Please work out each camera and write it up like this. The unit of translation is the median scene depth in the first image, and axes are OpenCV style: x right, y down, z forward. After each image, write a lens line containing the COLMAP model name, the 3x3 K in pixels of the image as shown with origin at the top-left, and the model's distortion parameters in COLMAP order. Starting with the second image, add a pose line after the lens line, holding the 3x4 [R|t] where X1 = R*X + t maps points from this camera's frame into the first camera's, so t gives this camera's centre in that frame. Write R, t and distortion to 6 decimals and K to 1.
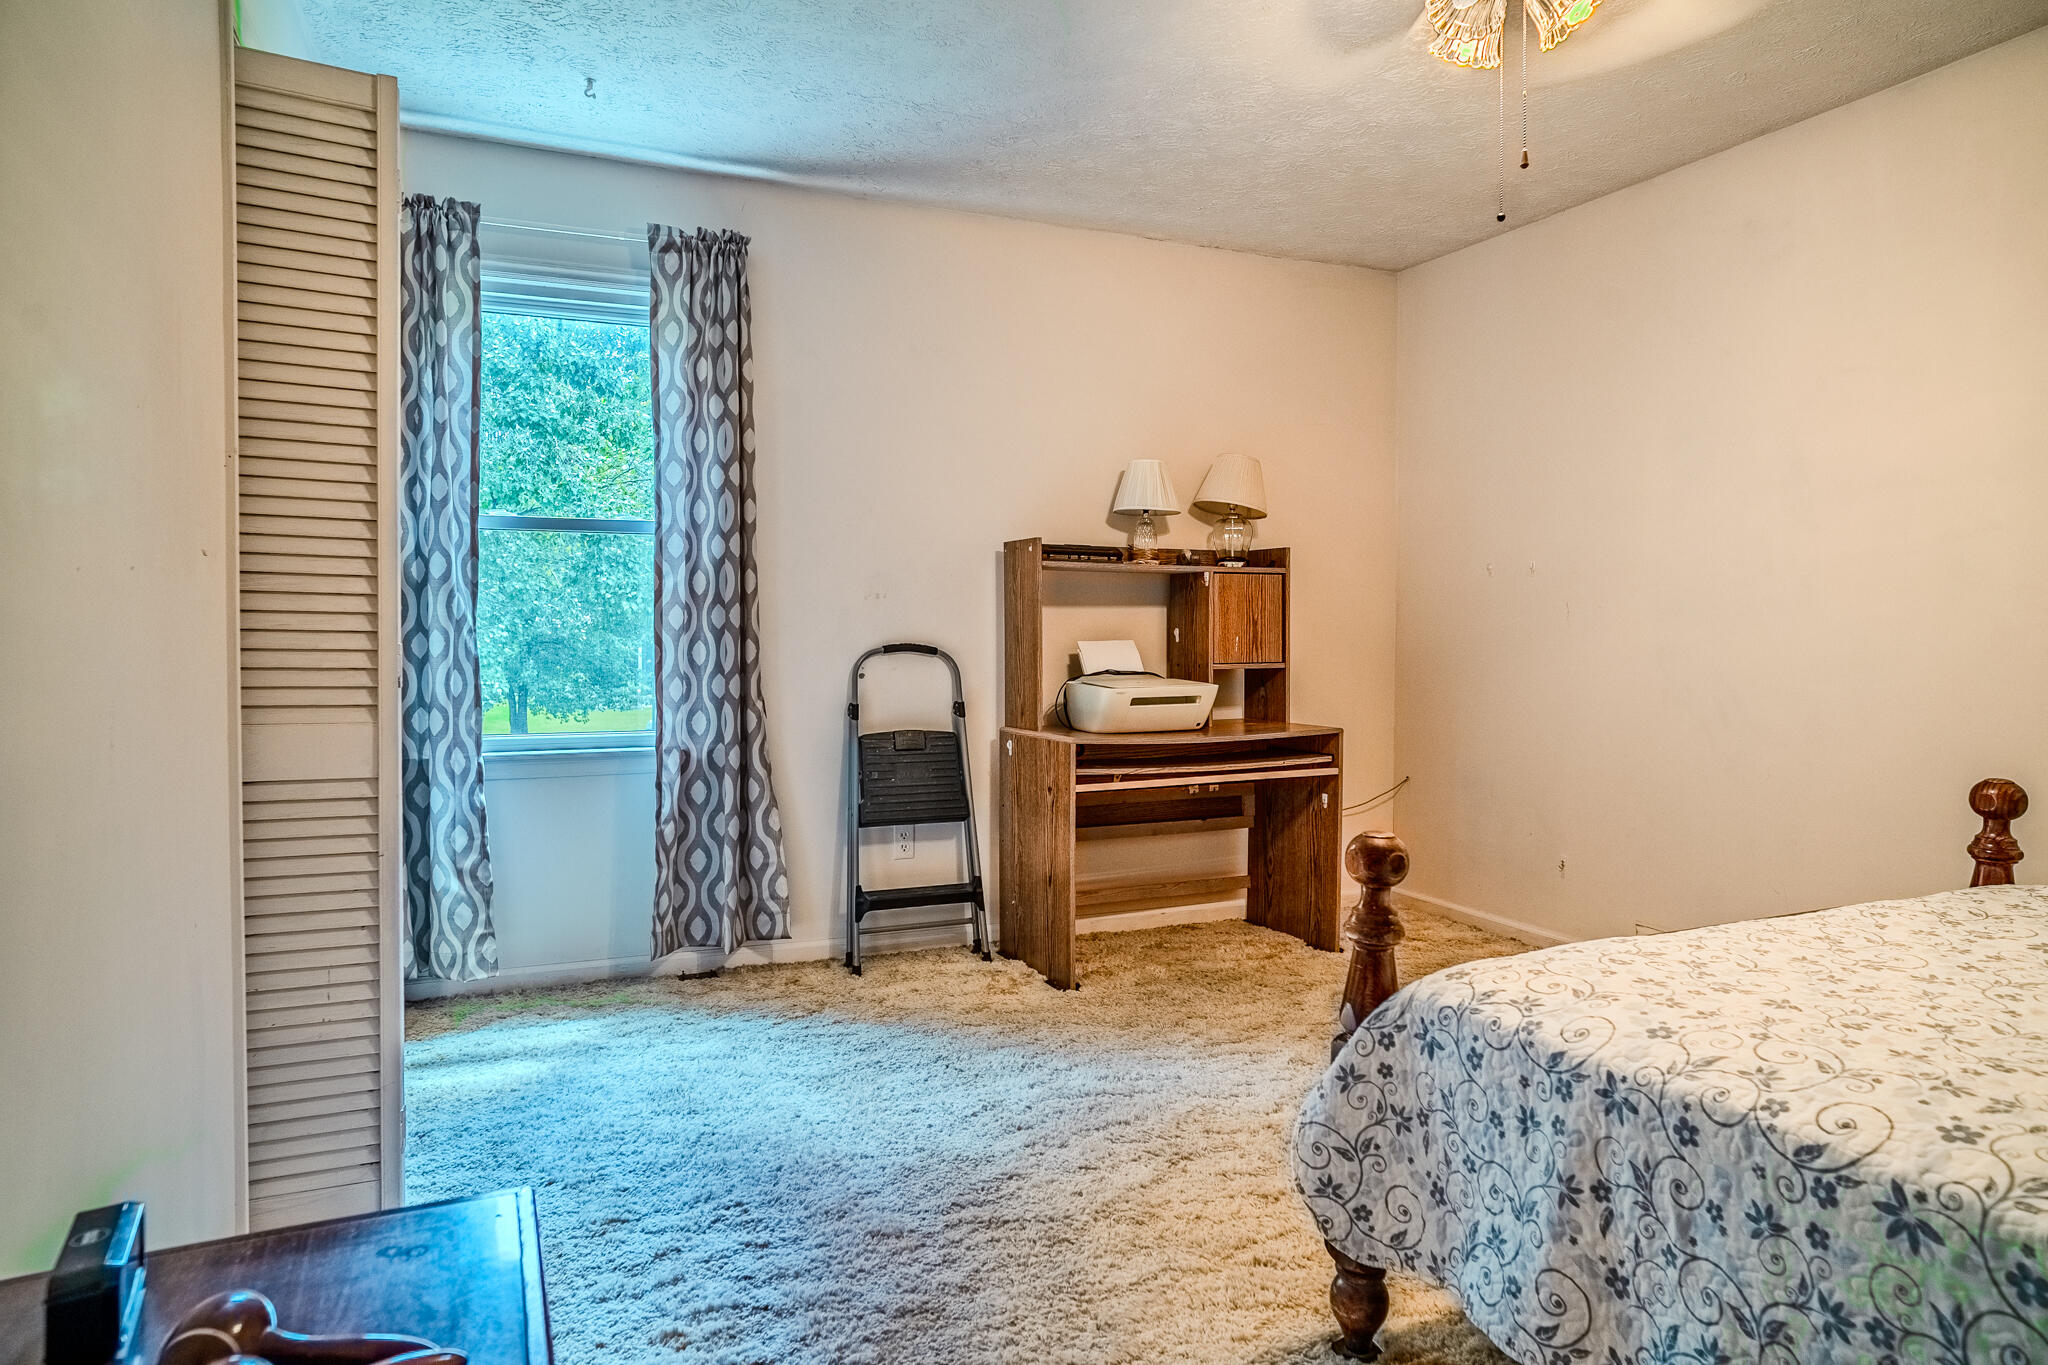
lens RADIAL K [[1240.3, 0, 1011.0], [0, 1240.3, 653.9], [0, 0, 1]] dist [-0.040408, 0.038255]
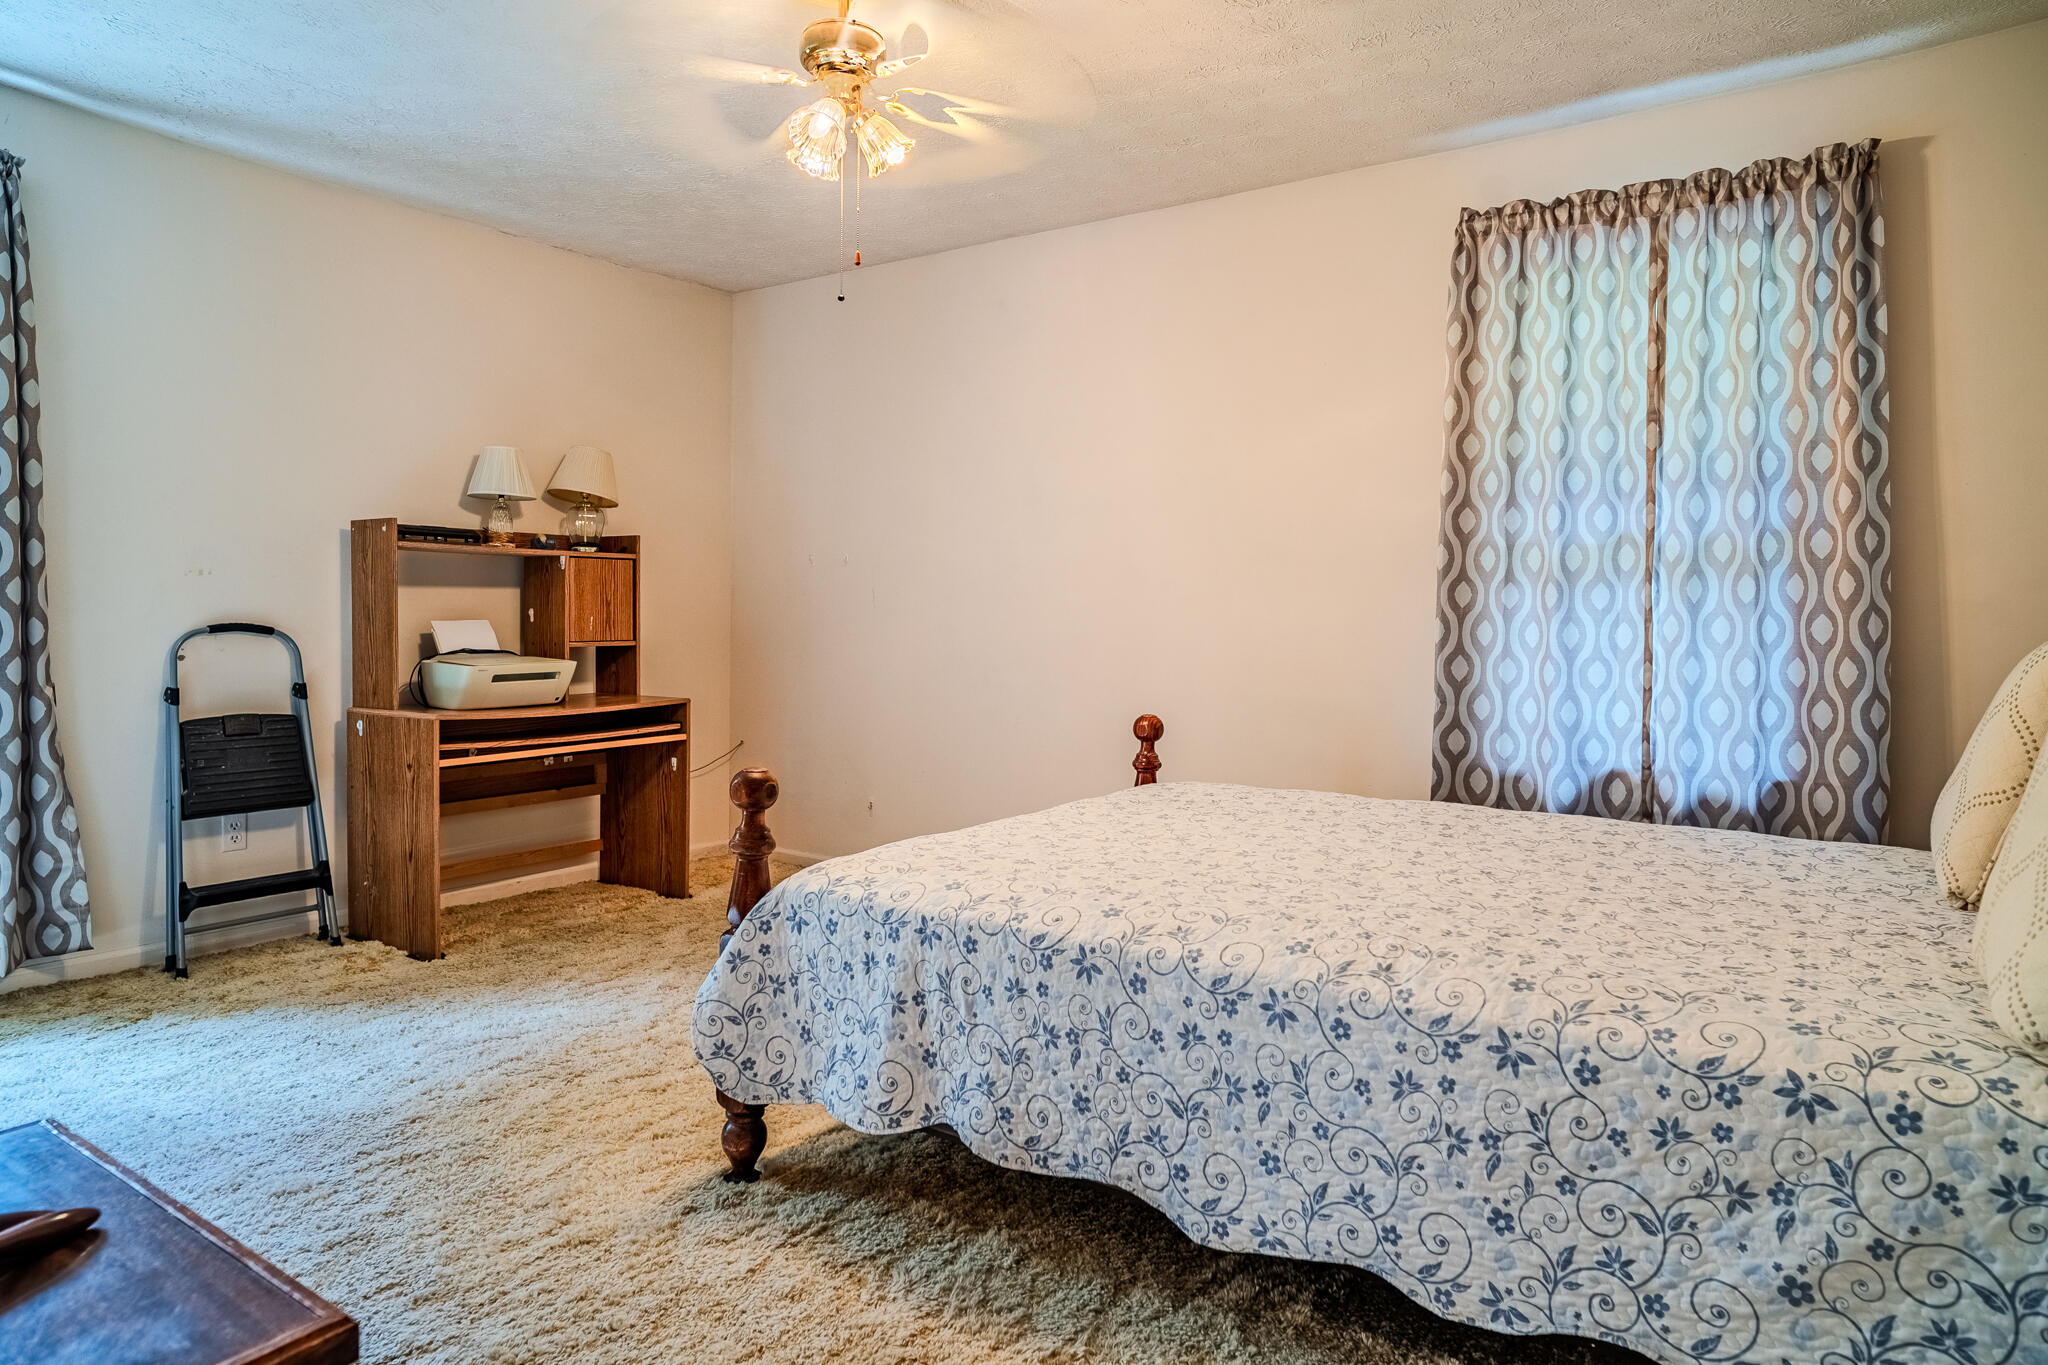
lens RADIAL K [[1240.3, 0, 1022.9], [0, 1240.3, 676.5], [0, 0, 1]] dist [-0.040408, 0.038255]
pose [[0.848577, -0.021965, 0.528615, -0.085403], [0.004063, 0.999379, 0.035005, 0.002518], [-0.529056, -0.027556, 0.848139, -0.140484]]
